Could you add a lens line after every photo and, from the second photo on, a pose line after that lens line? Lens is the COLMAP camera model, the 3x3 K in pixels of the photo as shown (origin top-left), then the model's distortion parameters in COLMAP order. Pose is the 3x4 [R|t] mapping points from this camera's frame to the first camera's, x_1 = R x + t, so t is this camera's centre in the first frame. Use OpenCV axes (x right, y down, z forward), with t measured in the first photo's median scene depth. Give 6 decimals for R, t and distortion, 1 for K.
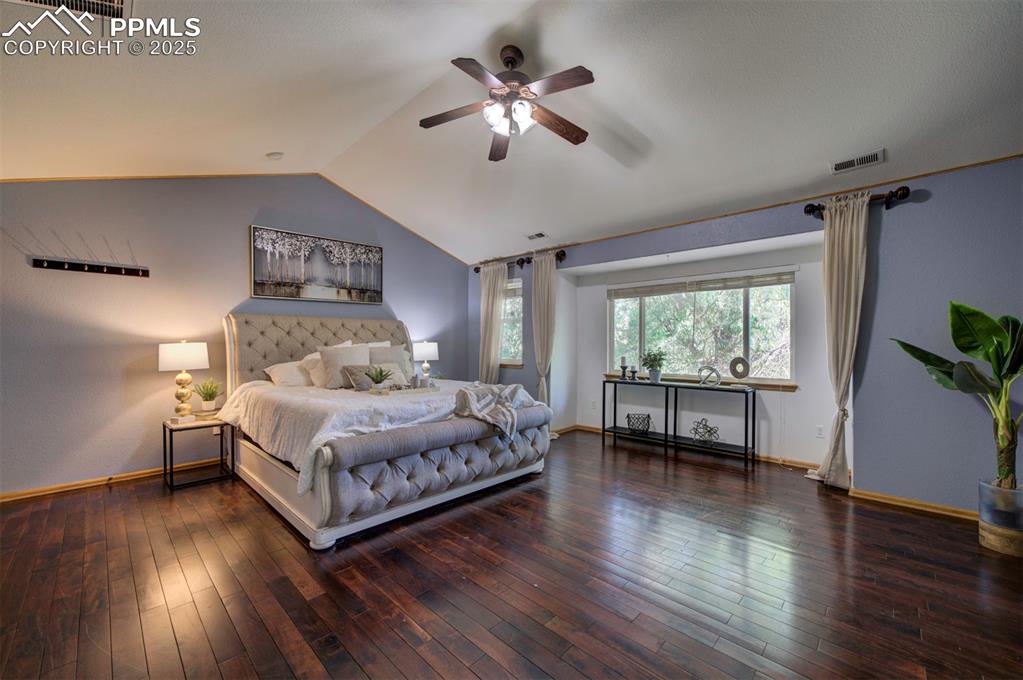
lens RADIAL K [[416.0, 0, 492.1], [0, 416.0, 341.2], [0, 0, 1]] dist [-0.000542, 0.000056]
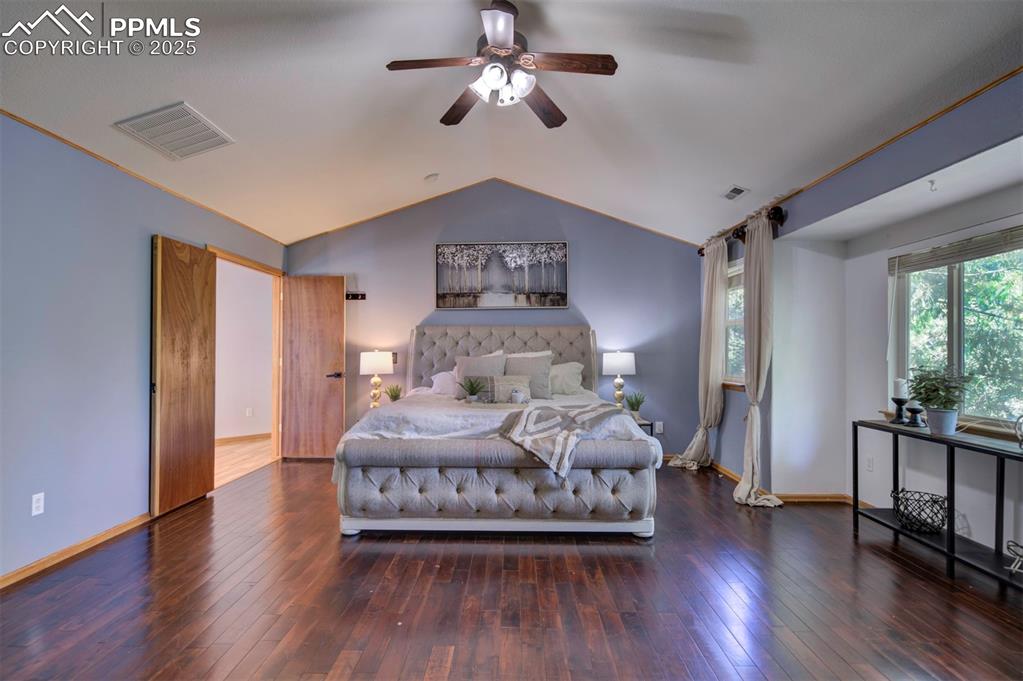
lens RADIAL K [[522.3, 0, 495.7], [0, 522.3, 343.6], [0, 0, 1]] dist [0.027217, 0.000609]
pose [[0.699768, -0.005936, -0.714345, 0.474546], [-0.002193, 0.999943, -0.010458, -0.003063], [0.714367, 0.008885, 0.699715, 0.151980]]
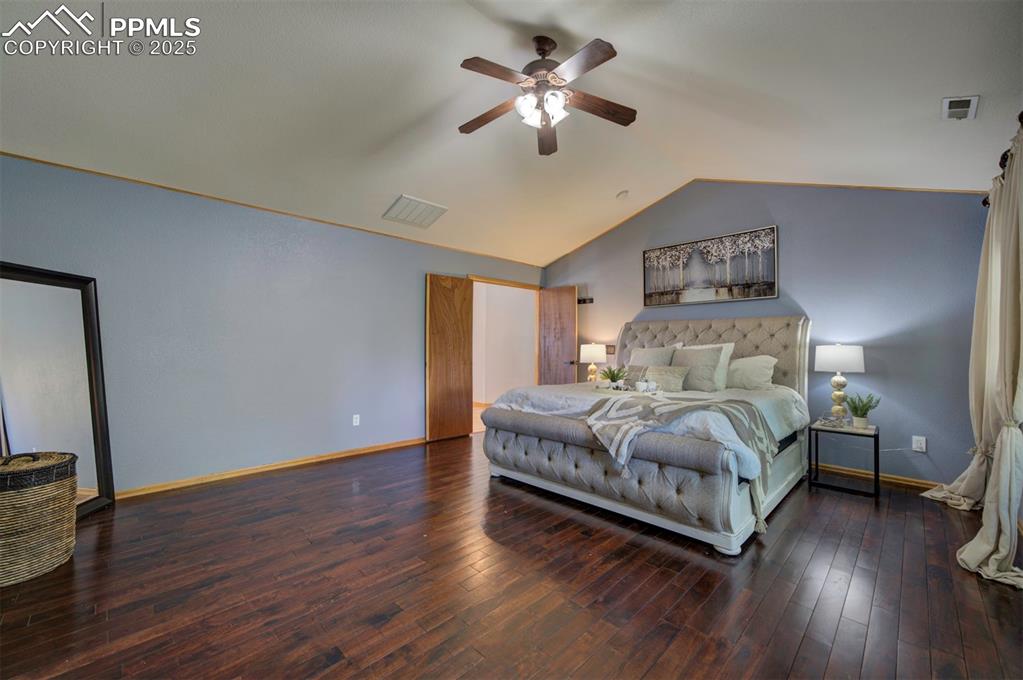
lens RADIAL K [[410.4, 0, 511.5], [0, 410.4, 340.0], [0, 0, 1]] dist [0.000199, 0.000187]
pose [[0.027319, -0.010571, -0.999571, 0.594345], [-0.004602, 0.999932, -0.010701, 0.004721], [0.999616, 0.004893, 0.027268, 0.542436]]
